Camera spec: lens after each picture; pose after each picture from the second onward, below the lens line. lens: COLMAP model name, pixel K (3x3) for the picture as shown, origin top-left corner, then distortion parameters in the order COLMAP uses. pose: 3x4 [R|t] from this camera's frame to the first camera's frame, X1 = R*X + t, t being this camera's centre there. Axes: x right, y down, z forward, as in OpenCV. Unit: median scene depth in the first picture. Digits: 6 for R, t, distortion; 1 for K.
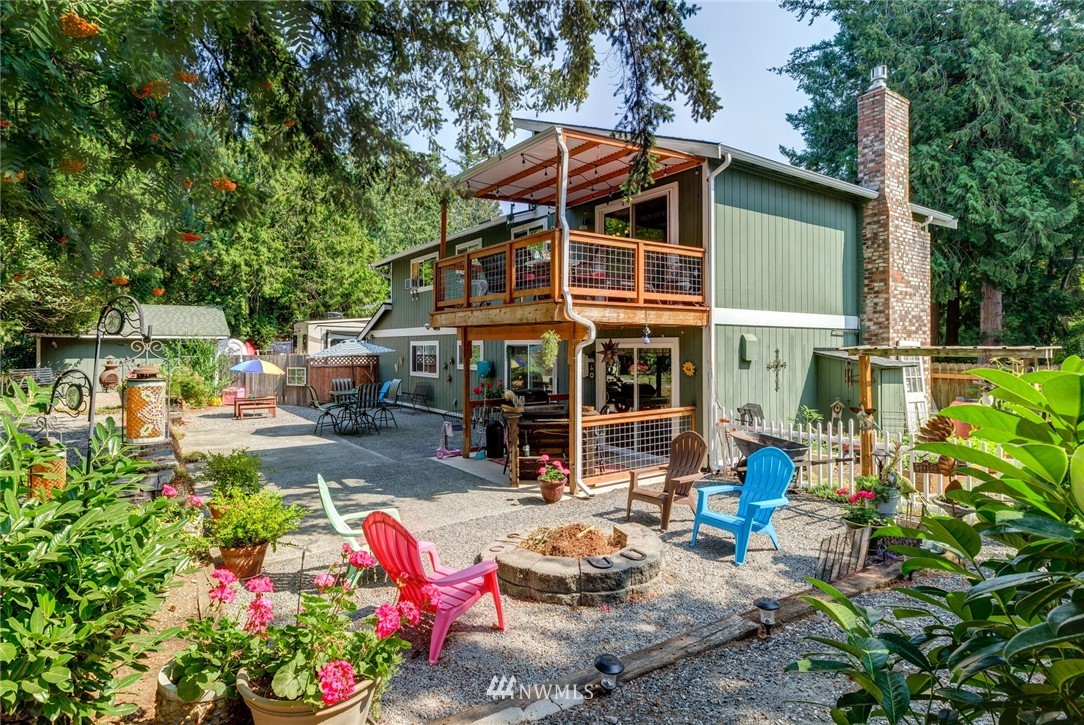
lens RADIAL K [[585.7, 0, 542.0], [0, 585.7, 362.5], [0, 0, 1]] dist [-0.000560, -0.000048]
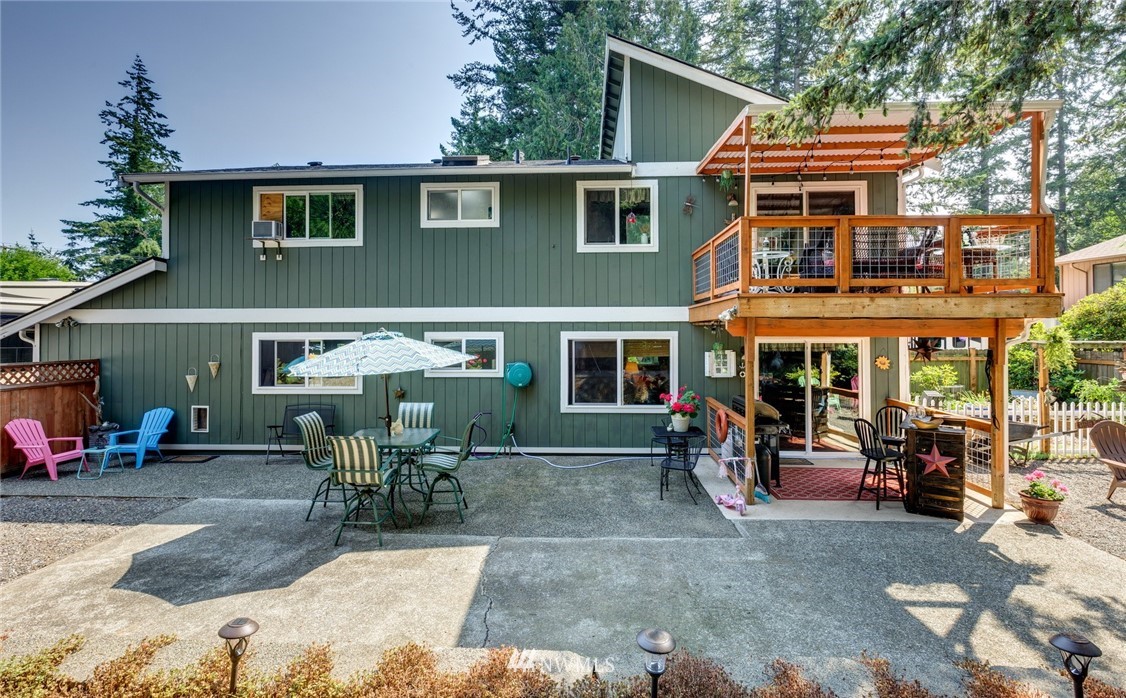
lens RADIAL K [[567.5, 0, 561.9], [0, 567.5, 333.4], [0, 0, 1]] dist [0.002003, 0.000358]
pose [[0.620287, 0.012918, 0.784269, -0.444010], [0.020468, 0.999257, -0.032648, -0.010638], [-0.784108, 0.036304, 0.619562, 0.419276]]
